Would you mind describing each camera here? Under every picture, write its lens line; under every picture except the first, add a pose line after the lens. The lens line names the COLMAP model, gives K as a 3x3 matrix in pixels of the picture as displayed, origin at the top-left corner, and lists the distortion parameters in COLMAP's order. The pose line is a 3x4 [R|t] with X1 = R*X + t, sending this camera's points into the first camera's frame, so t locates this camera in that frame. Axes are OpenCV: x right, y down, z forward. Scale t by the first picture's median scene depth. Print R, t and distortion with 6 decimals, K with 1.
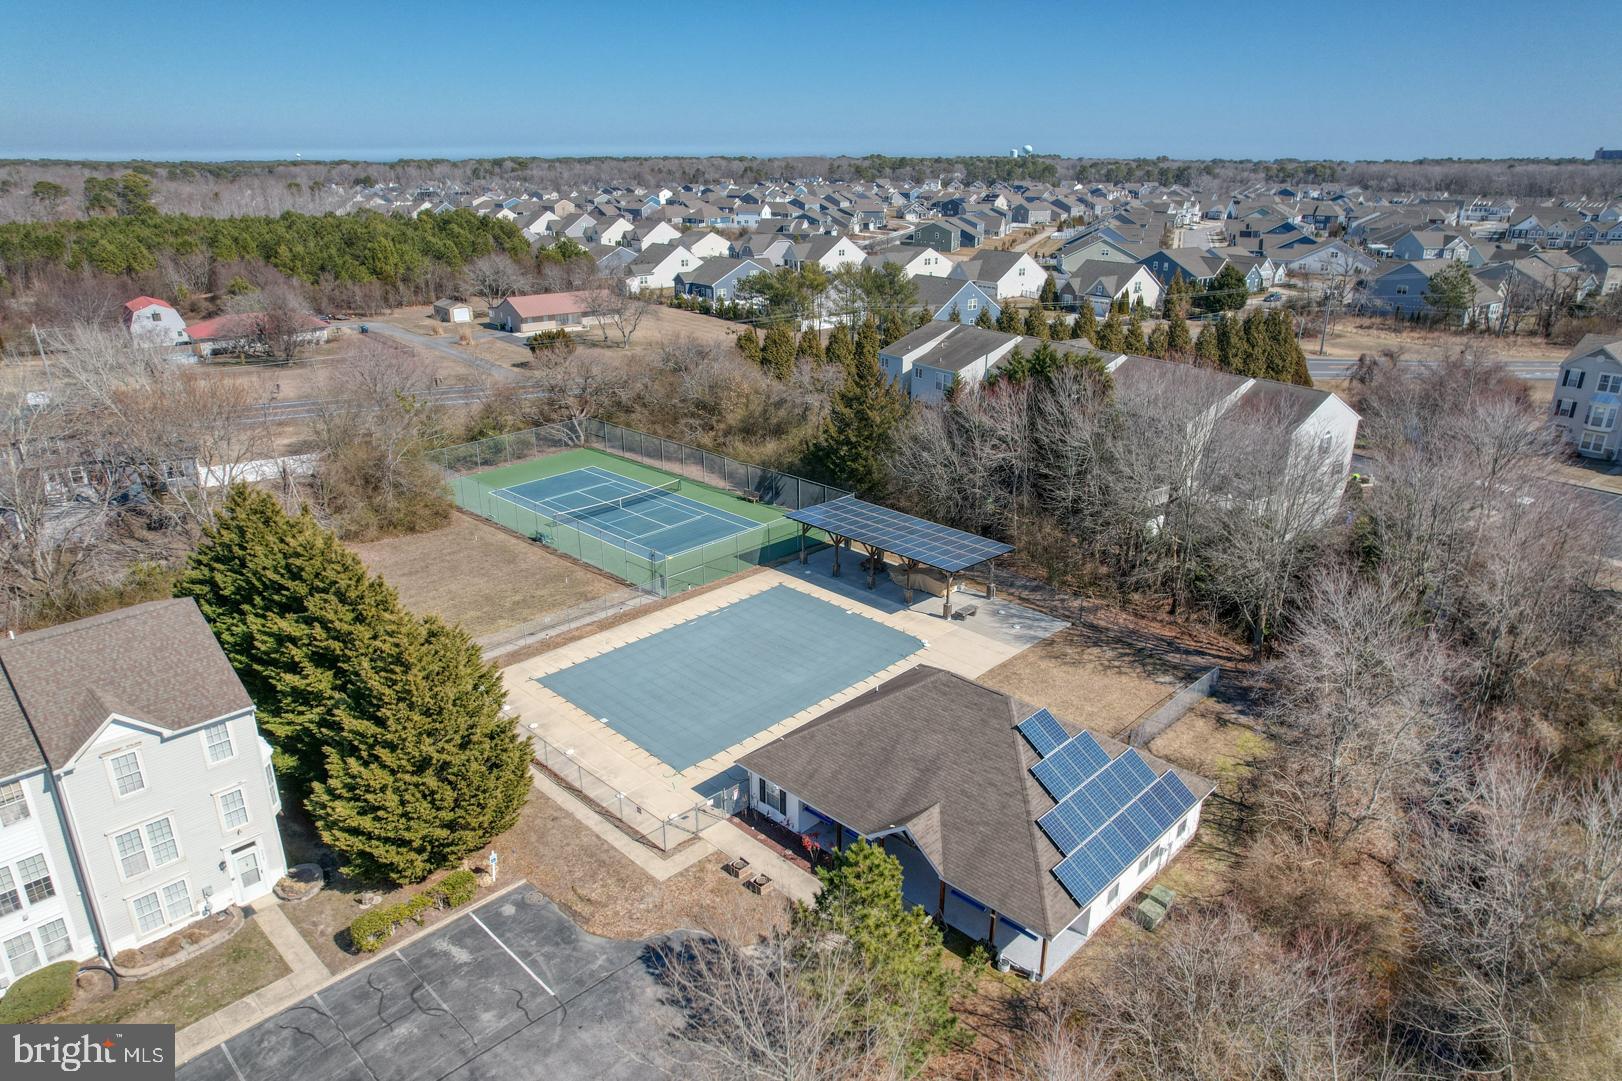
lens RADIAL K [[1036.3, 0, 811.0], [0, 1036.3, 540.5], [0, 0, 1]] dist [-0.074846, 0.060394]
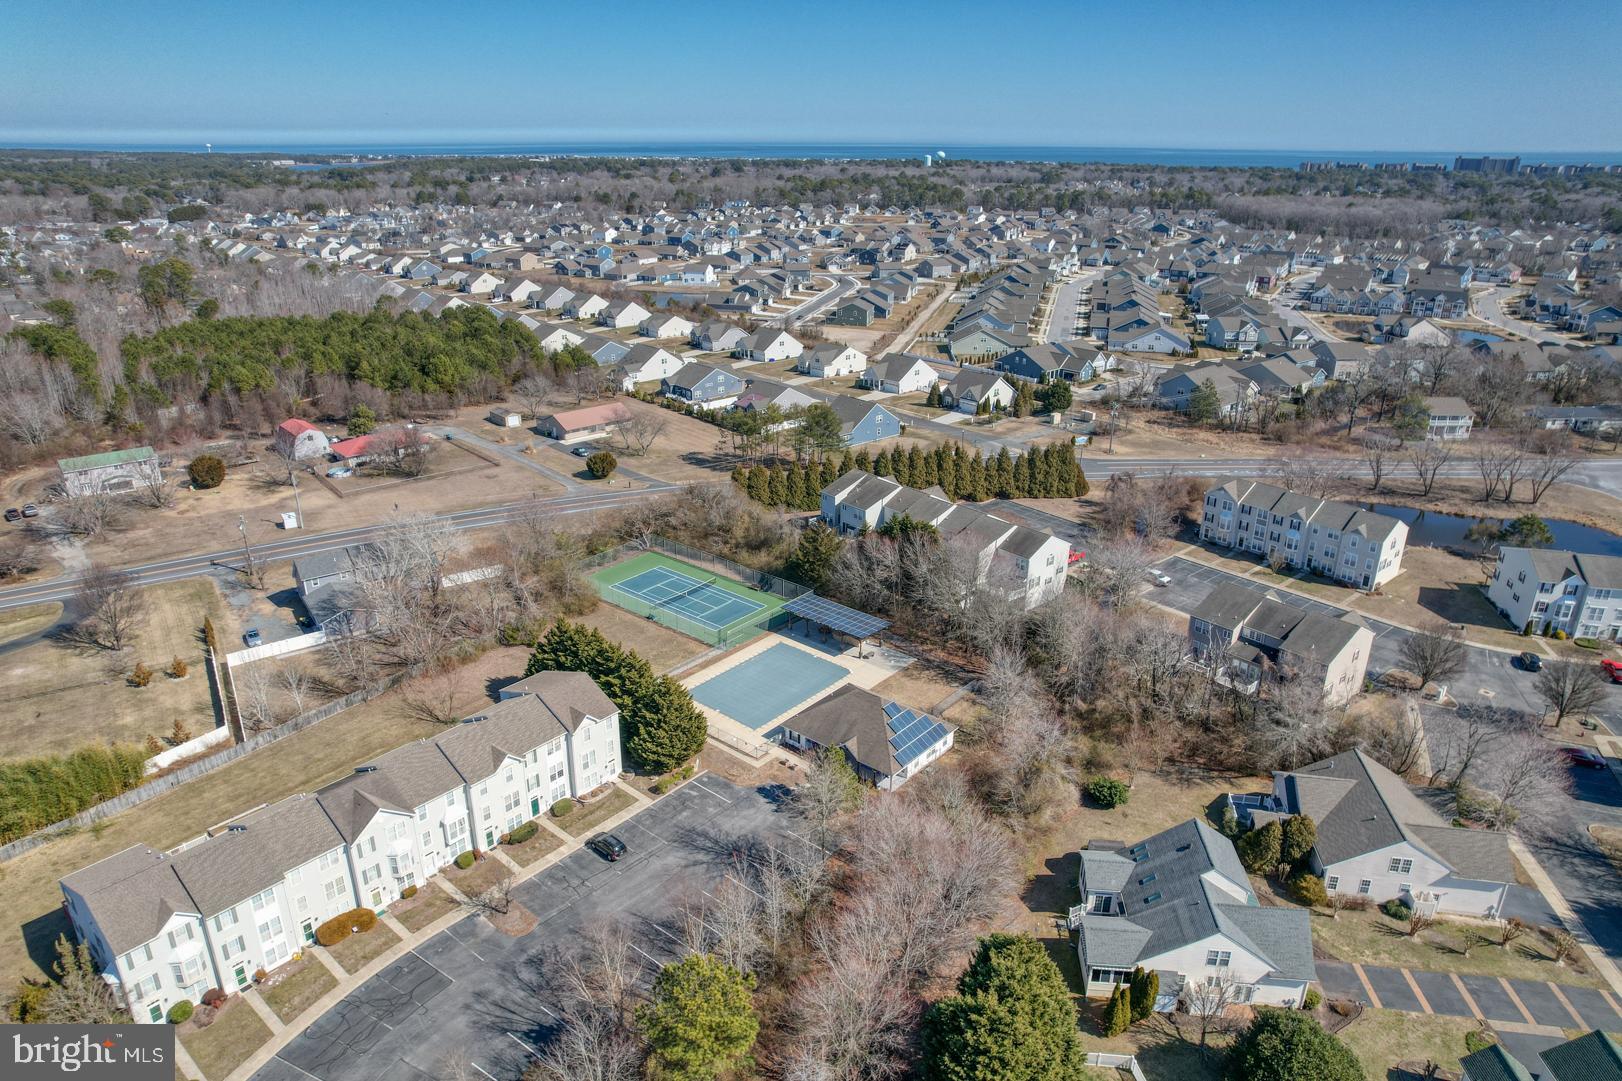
lens RADIAL K [[1036.3, 0, 811.0], [0, 1036.3, 540.5], [0, 0, 1]] dist [-0.074846, 0.060394]
pose [[0.997208, -0.021977, 0.071367, -0.103454], [0.020664, 0.999604, 0.019085, -0.183165], [-0.071759, -0.017557, 0.997267, -0.980875]]
